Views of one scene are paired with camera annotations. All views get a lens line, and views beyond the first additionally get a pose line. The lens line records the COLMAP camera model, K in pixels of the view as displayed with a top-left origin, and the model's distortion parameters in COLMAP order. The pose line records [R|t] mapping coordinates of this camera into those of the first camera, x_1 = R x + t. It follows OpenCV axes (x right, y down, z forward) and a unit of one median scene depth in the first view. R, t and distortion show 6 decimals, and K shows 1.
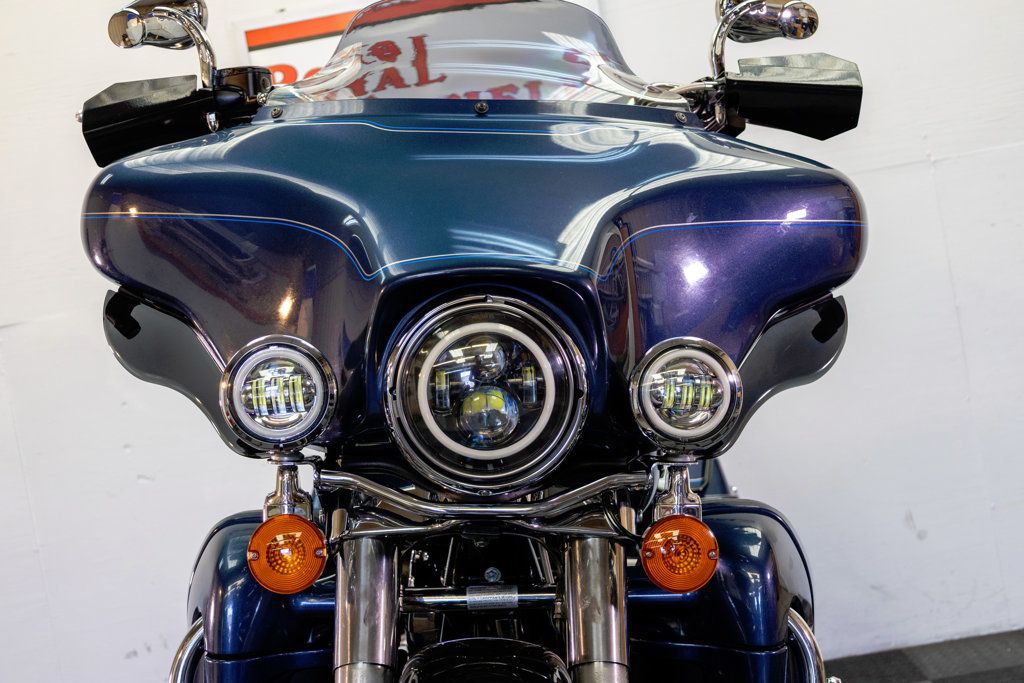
lens RADIAL K [[1510.1, 0, 533.1], [0, 1510.1, 342.1], [0, 0, 1]] dist [0.020271, 0.037142]
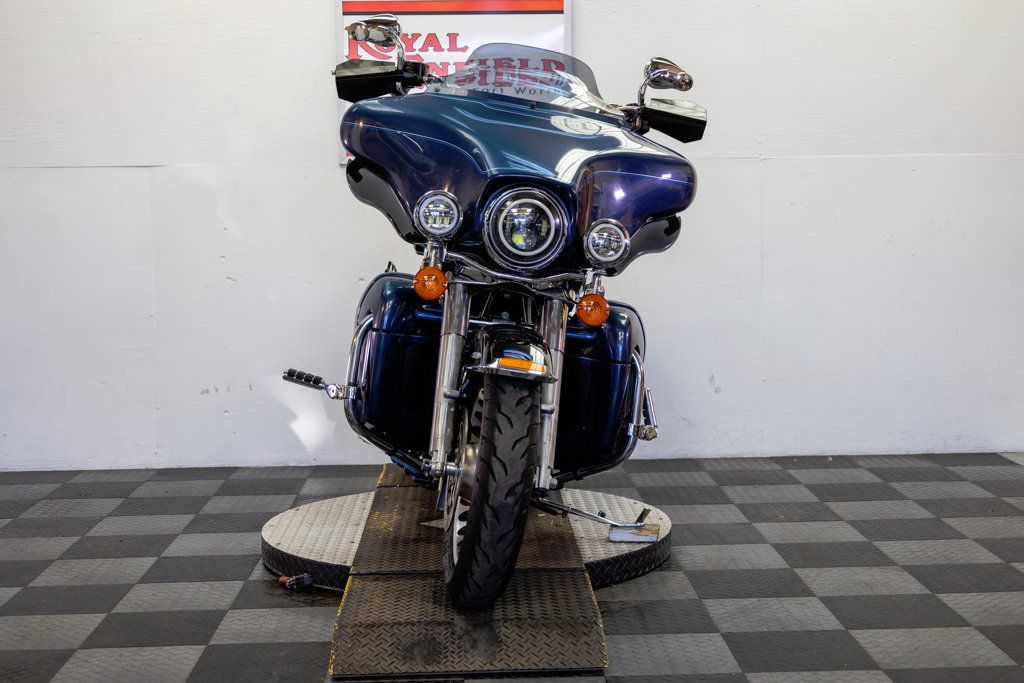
lens RADIAL K [[1510.1, 0, 533.1], [0, 1510.1, 342.1], [0, 0, 1]] dist [0.020271, 0.037142]
pose [[0.984331, 0.152976, 0.087697, -0.171553], [-0.156672, 0.986961, 0.036900, 0.103208], [-0.080909, -0.050061, 0.995464, -1.187254]]
